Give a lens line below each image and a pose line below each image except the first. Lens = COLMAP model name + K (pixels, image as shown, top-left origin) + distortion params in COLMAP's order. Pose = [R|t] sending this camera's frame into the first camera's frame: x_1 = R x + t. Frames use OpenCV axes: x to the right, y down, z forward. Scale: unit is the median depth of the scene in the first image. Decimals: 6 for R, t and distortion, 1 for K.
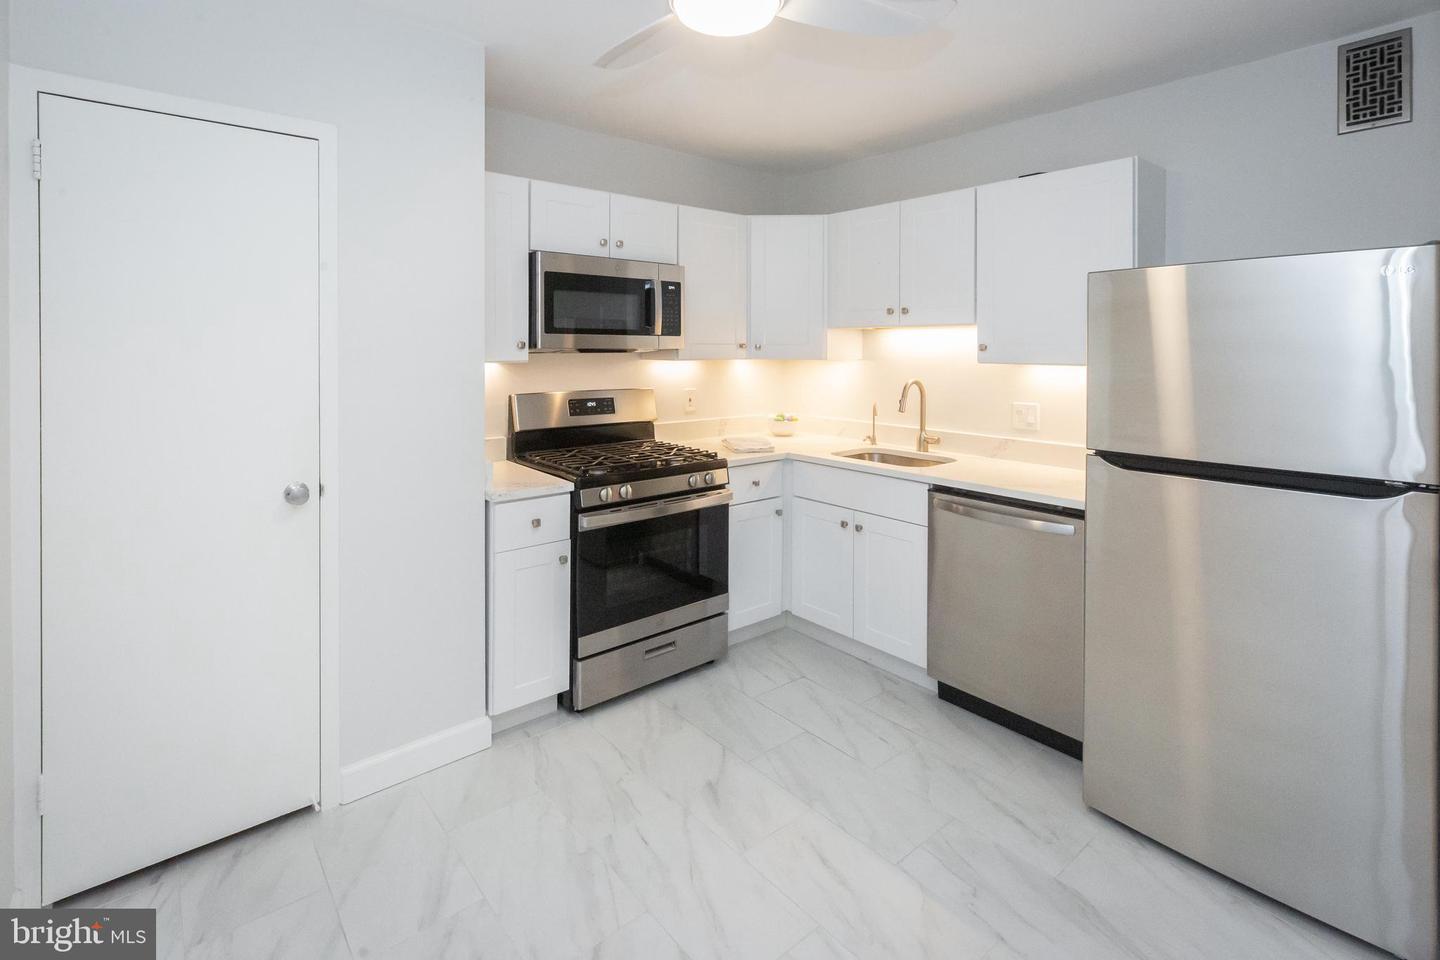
lens RADIAL K [[658.6, 0, 741.0], [0, 658.6, 348.1], [0, 0, 1]] dist [0.009315, -0.000152]
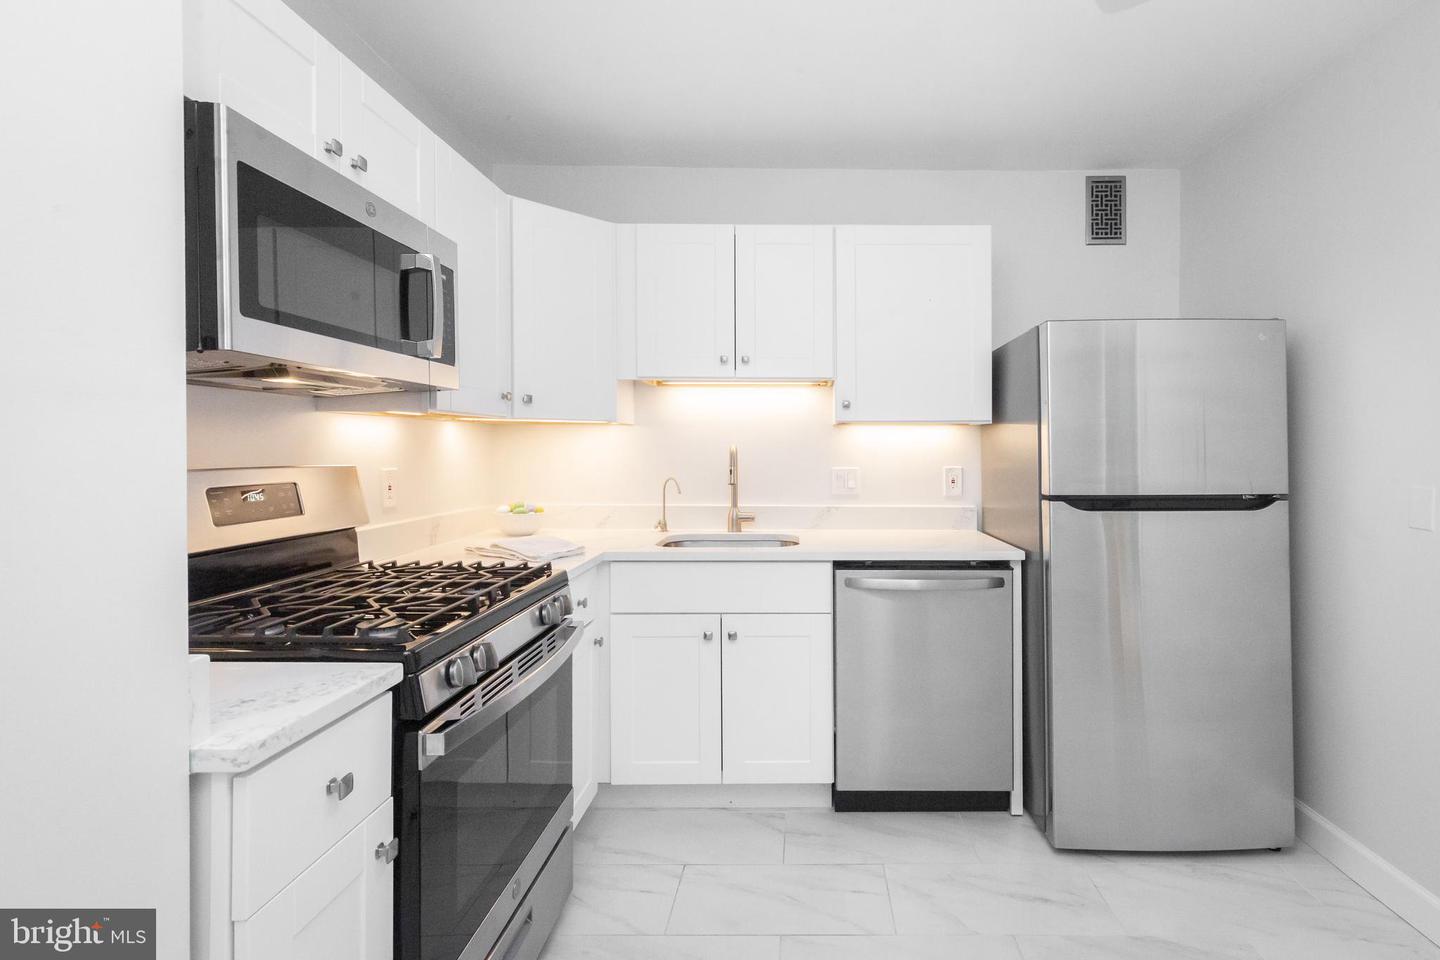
lens RADIAL K [[658.6, 0, 761.4], [0, 658.6, 448.7], [0, 0, 1]] dist [0.009315, -0.000152]
pose [[0.663909, -0.002867, 0.747808, -0.381250], [0.002032, 0.999996, 0.002030, 0.057049], [-0.747811, 0.000171, 0.663912, 0.485322]]
